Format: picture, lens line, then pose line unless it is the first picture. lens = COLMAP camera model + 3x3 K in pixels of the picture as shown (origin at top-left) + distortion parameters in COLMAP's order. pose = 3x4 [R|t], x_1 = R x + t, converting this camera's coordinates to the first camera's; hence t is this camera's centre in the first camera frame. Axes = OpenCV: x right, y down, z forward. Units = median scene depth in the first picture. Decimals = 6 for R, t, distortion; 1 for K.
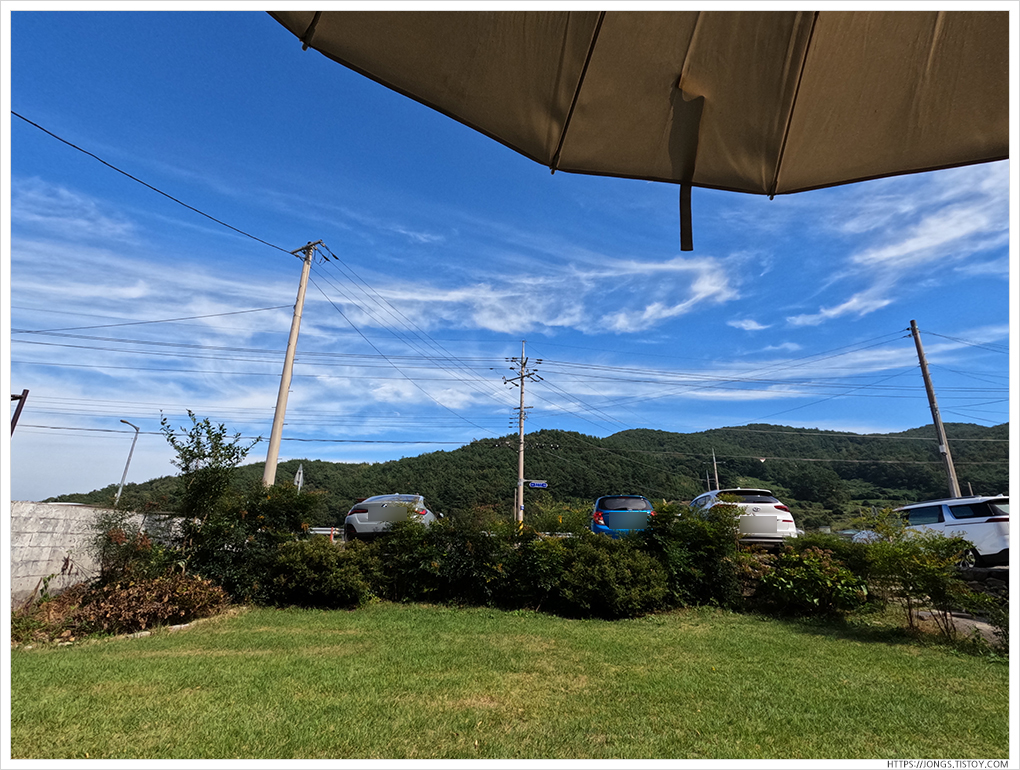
lens RADIAL K [[476.2, 0, 510.0], [0, 476.2, 385.0], [0, 0, 1]] dist [0.000260, -0.000154]
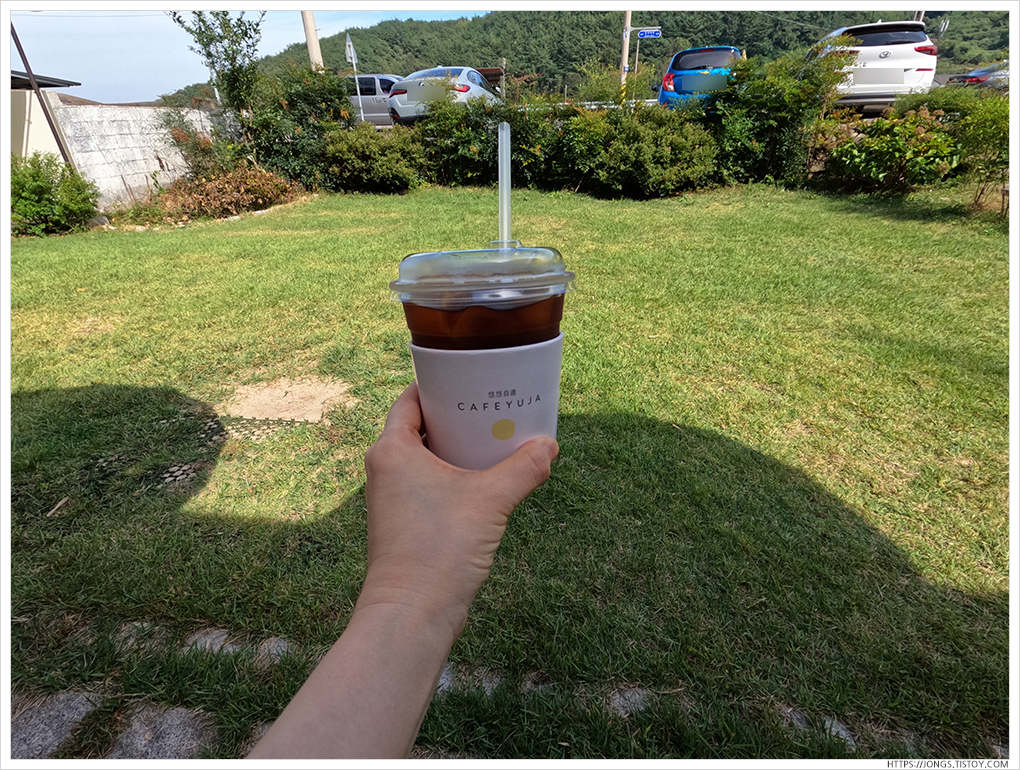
lens RADIAL K [[476.2, 0, 510.0], [0, 476.2, 385.0], [0, 0, 1]] dist [0.000260, -0.000154]
pose [[0.973162, 0.069675, -0.219321, 0.175015], [0.115761, 0.675474, 0.728241, -0.004969], [0.198886, -0.734085, 0.649280, 0.009384]]
